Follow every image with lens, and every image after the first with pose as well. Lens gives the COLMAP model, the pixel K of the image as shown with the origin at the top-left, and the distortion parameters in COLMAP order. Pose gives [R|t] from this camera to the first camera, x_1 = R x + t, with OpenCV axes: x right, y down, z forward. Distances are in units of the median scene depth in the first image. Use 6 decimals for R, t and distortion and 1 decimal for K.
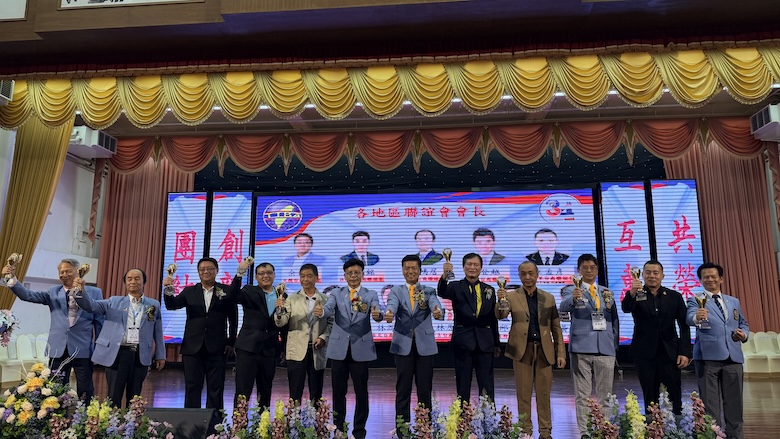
lens RADIAL K [[525.8, 0, 382.8], [0, 525.8, 220.0], [0, 0, 1]] dist [0.157966, -0.263823]
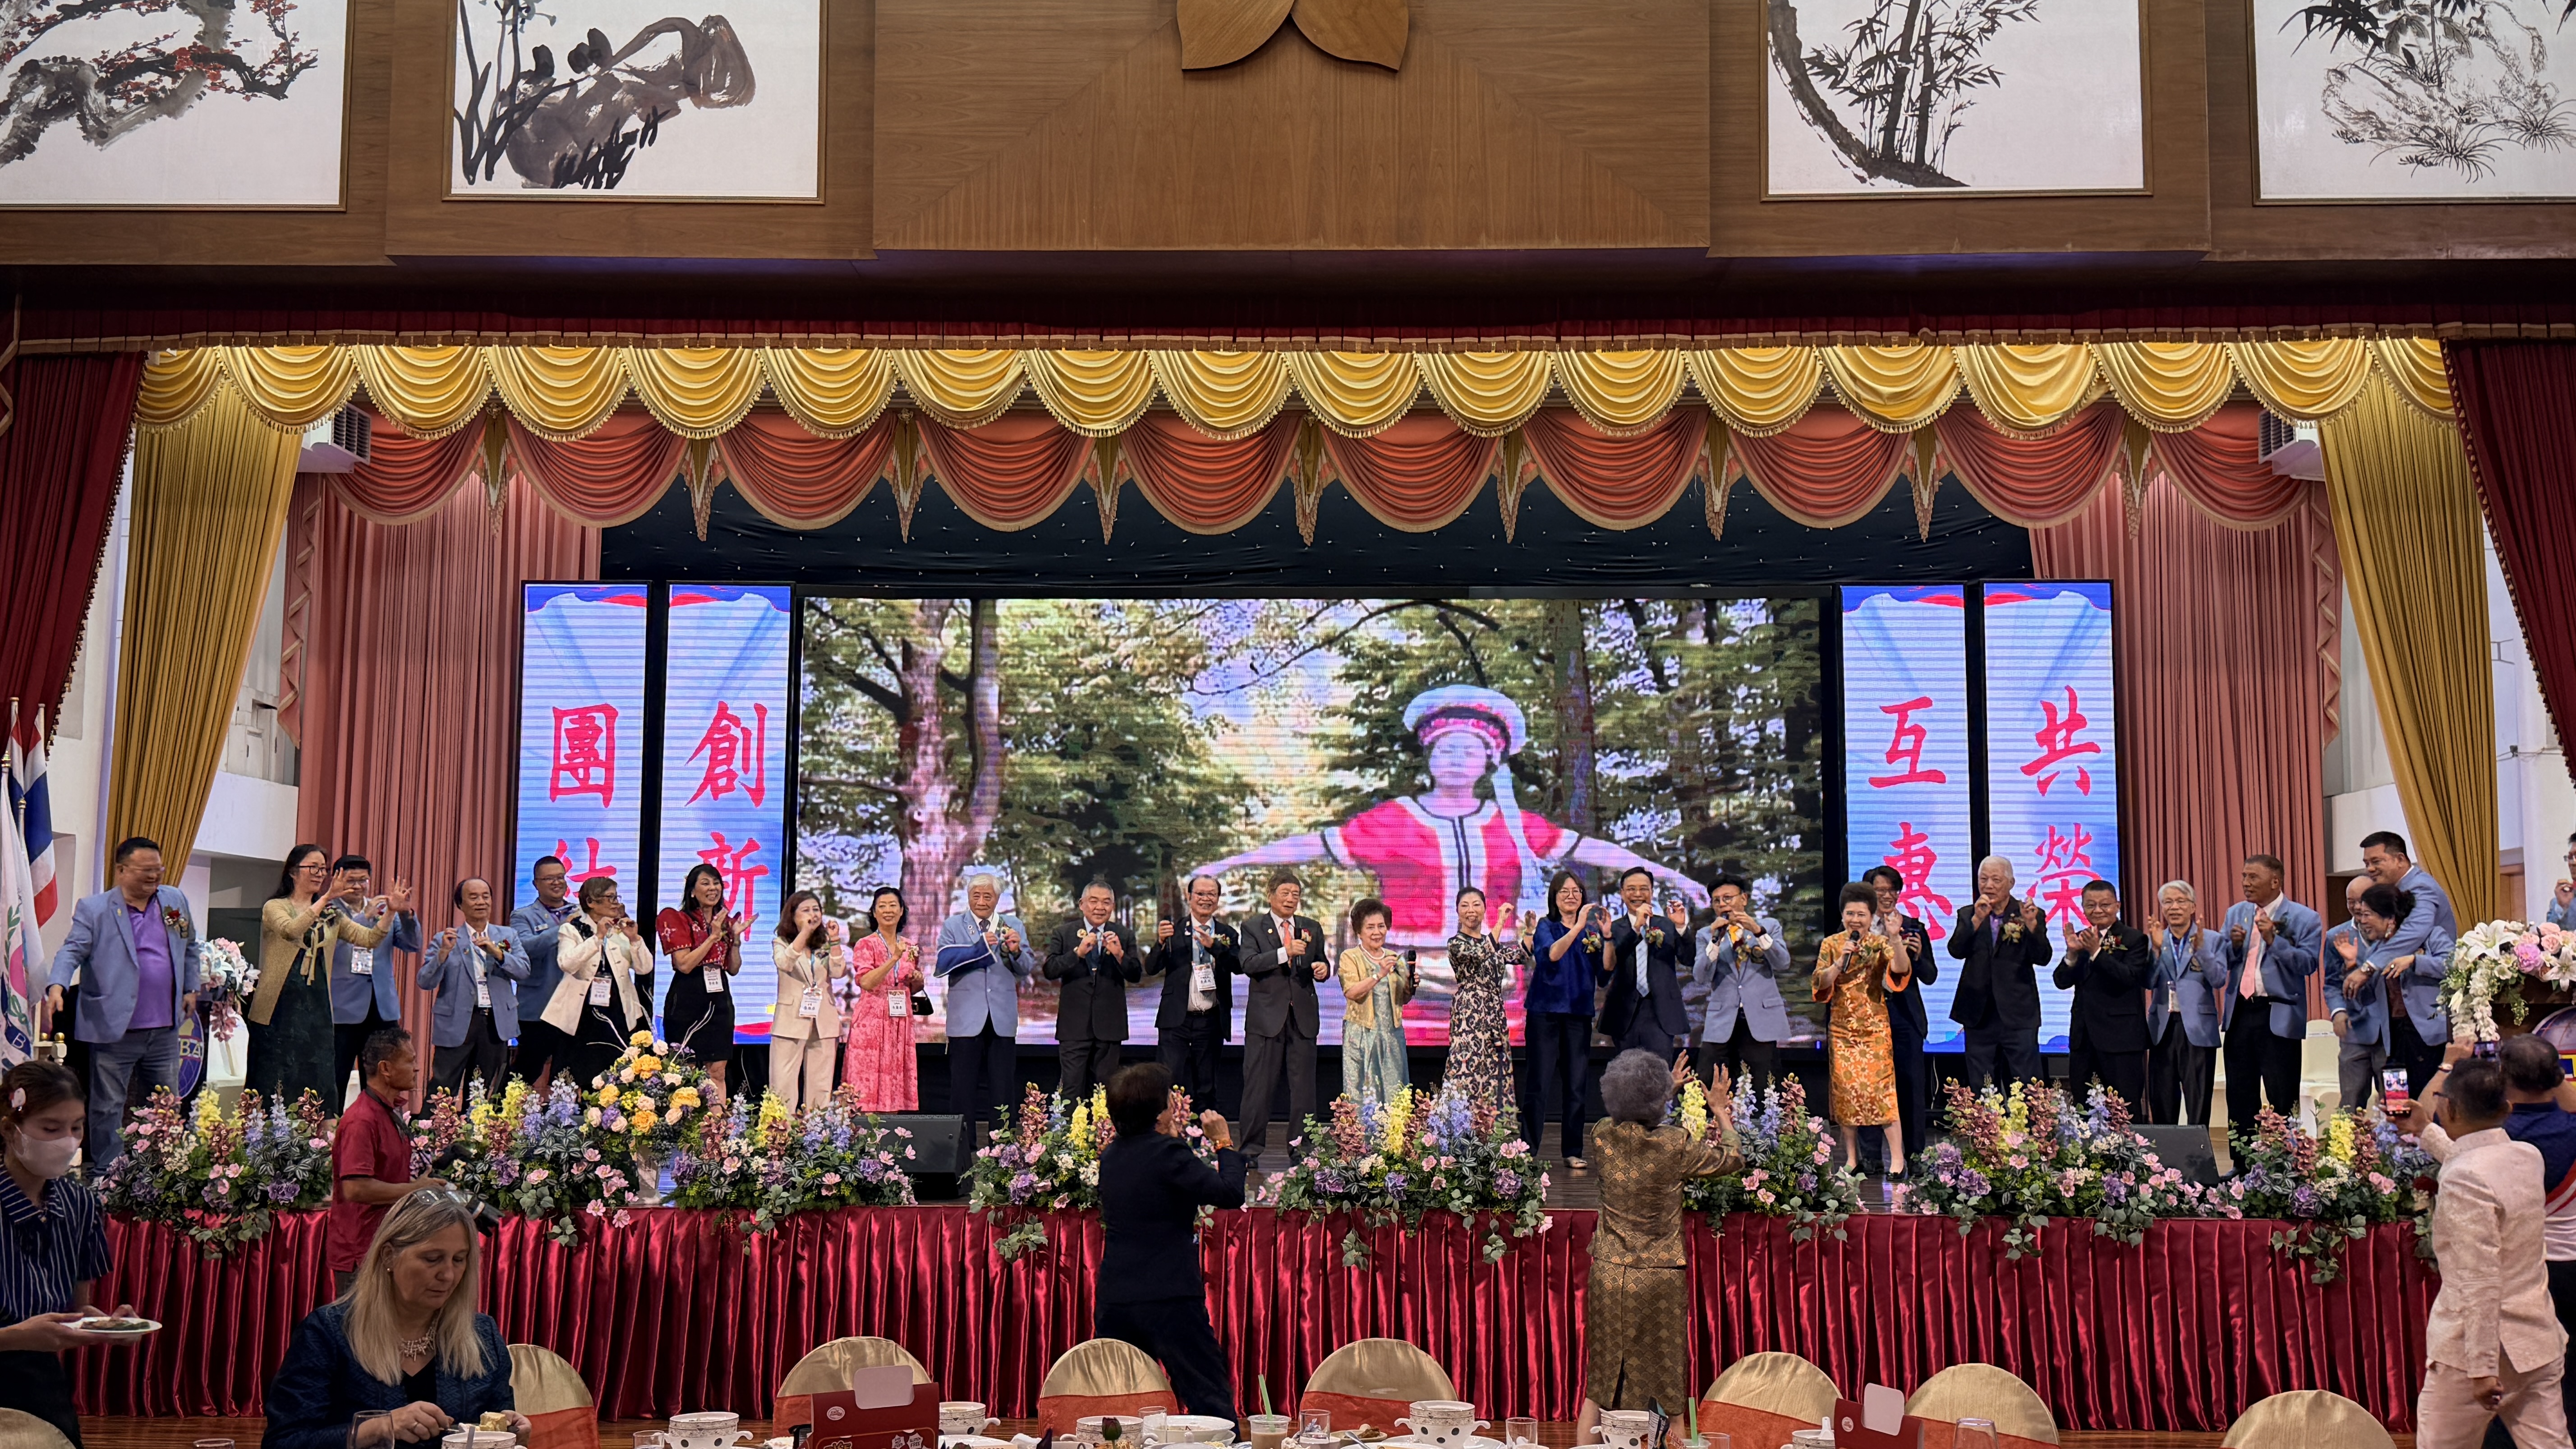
lens RADIAL K [[2453.5, 0, 1271.5], [0, 2453.5, 720.9], [0, 0, 1]] dist [0.176376, -0.338737]
pose [[0.997199, 0.014806, 0.073317, -0.068658], [-0.019650, 0.997640, 0.065793, -0.079669], [-0.072170, -0.067050, 0.995136, -0.545544]]
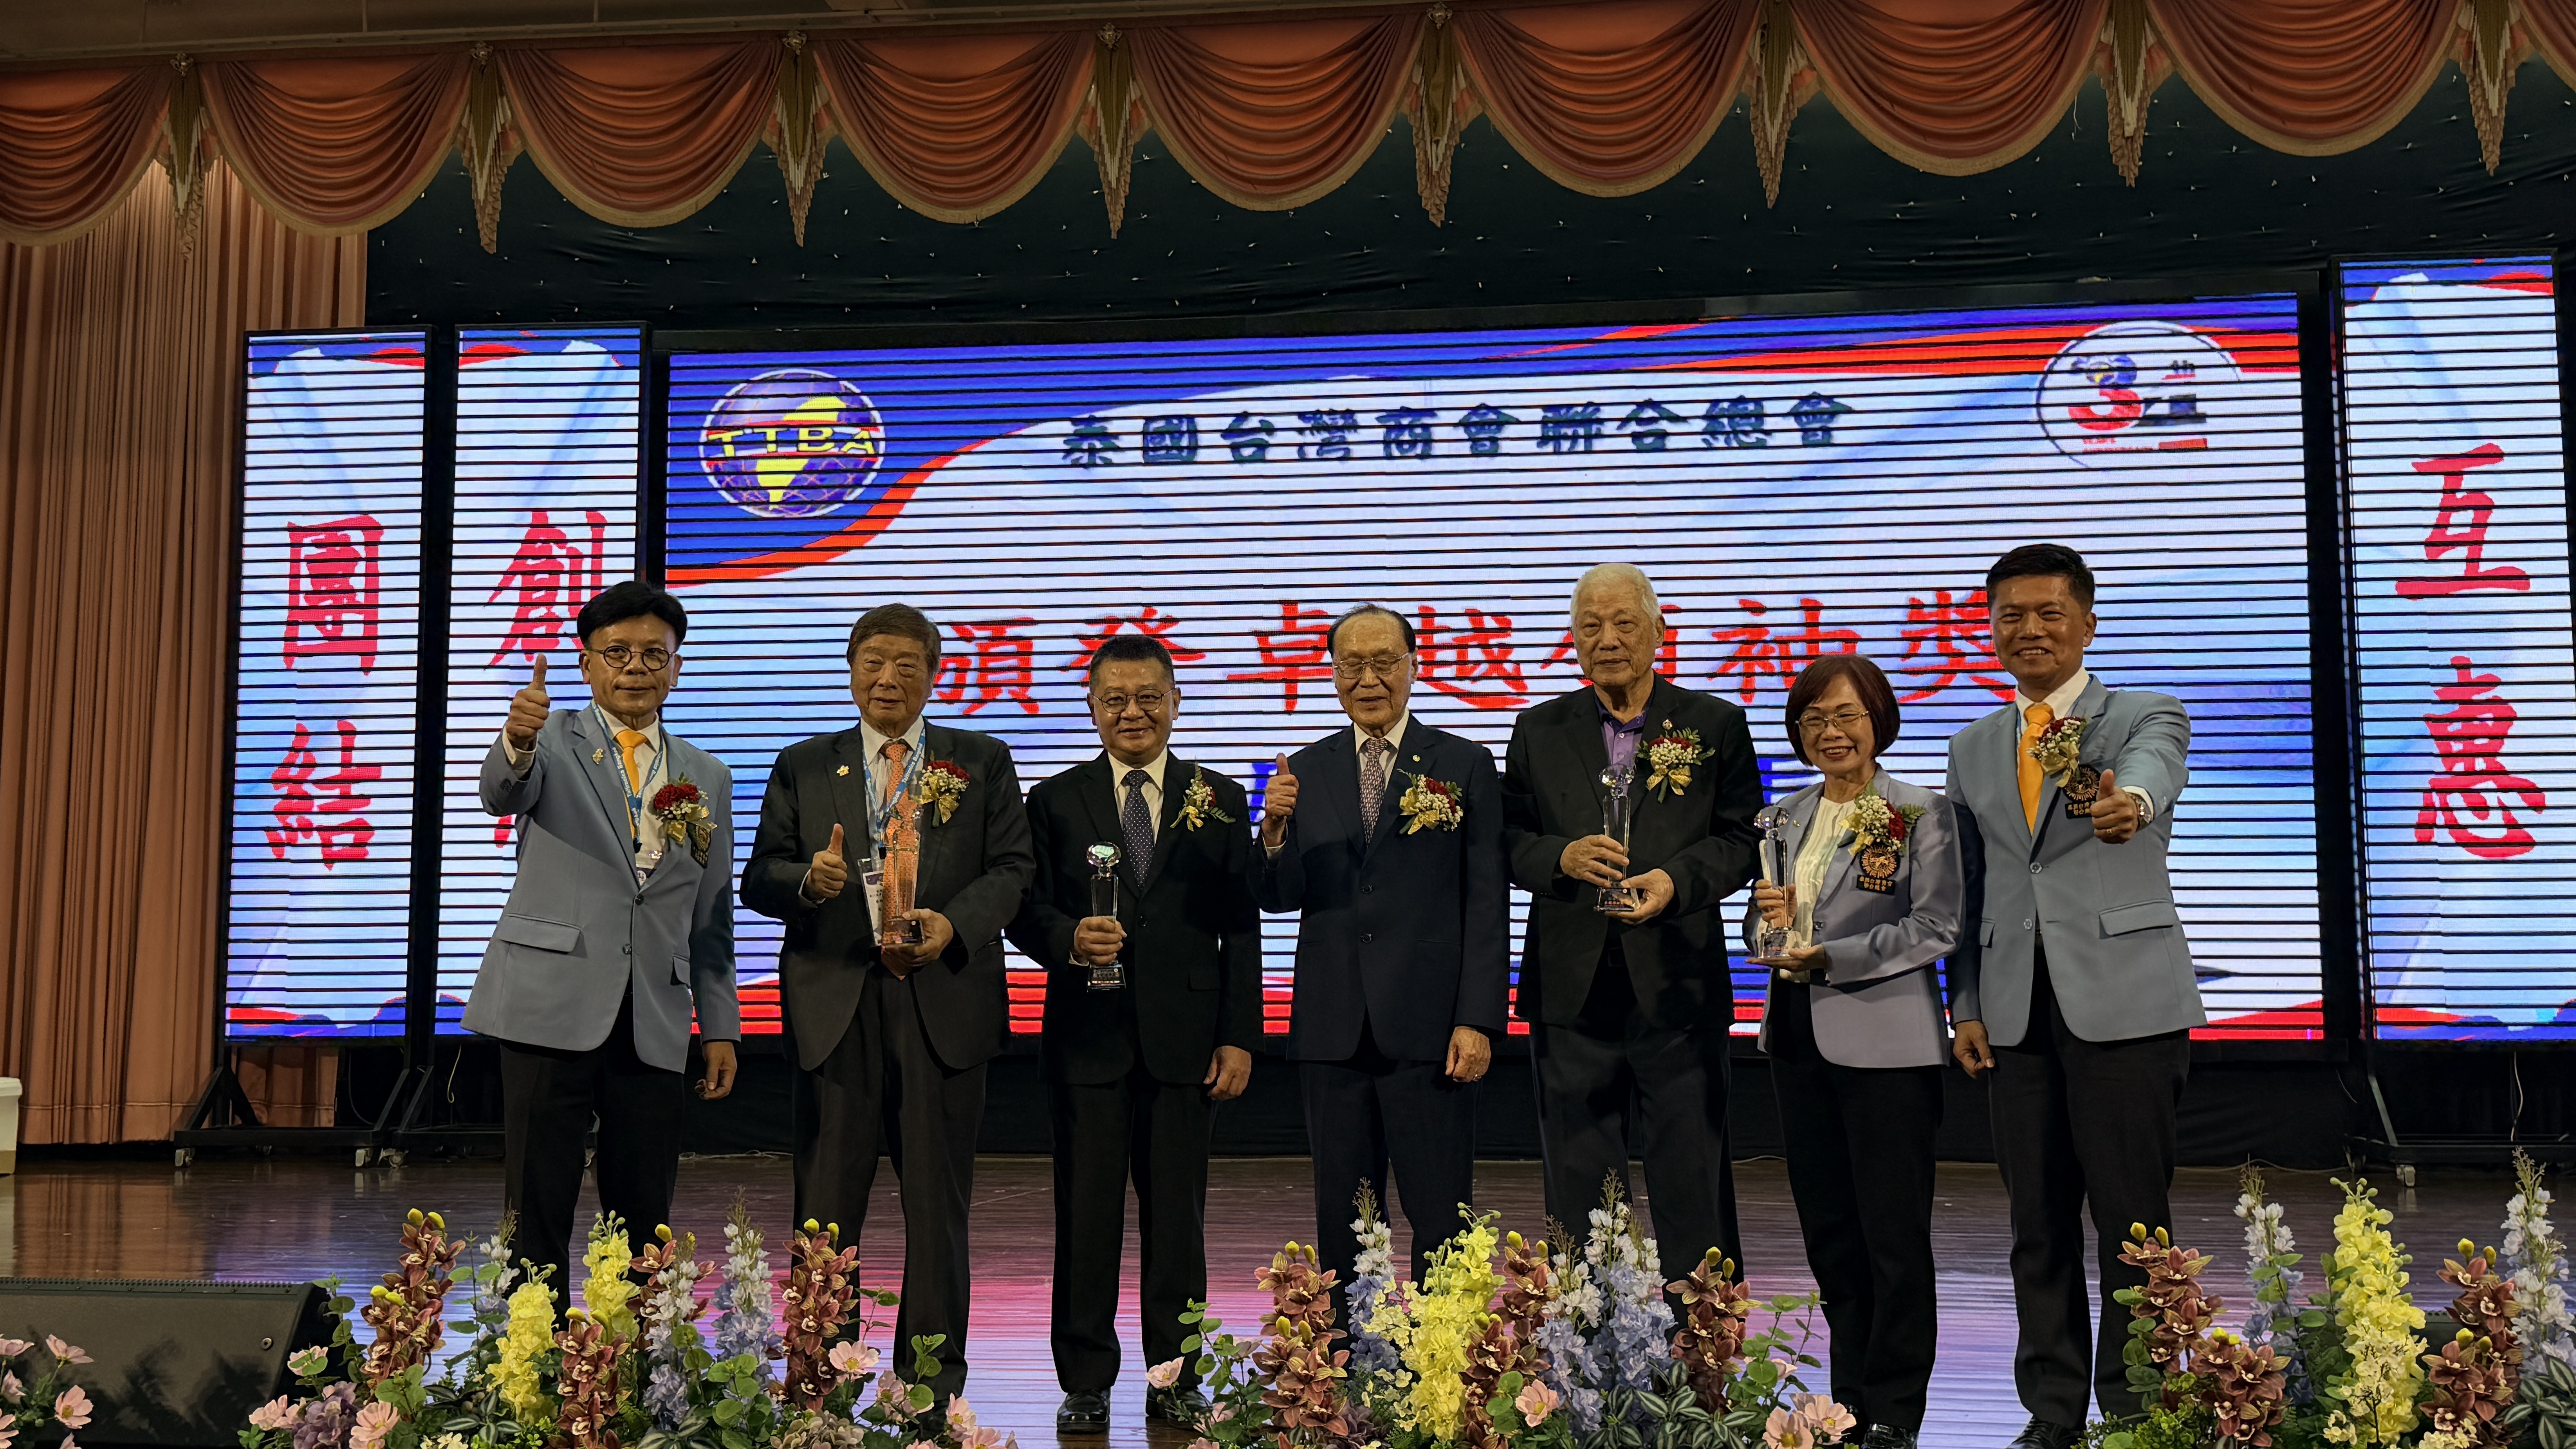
lens RADIAL K [[2453.5, 0, 1271.5], [0, 2453.5, 720.9], [0, 0, 1]] dist [0.176376, -0.338737]
pose [[0.999557, -0.003503, -0.029562, 0.029547], [0.005932, 0.996577, 0.082463, 0.022861], [0.029172, -0.082601, 0.996156, 0.028557]]
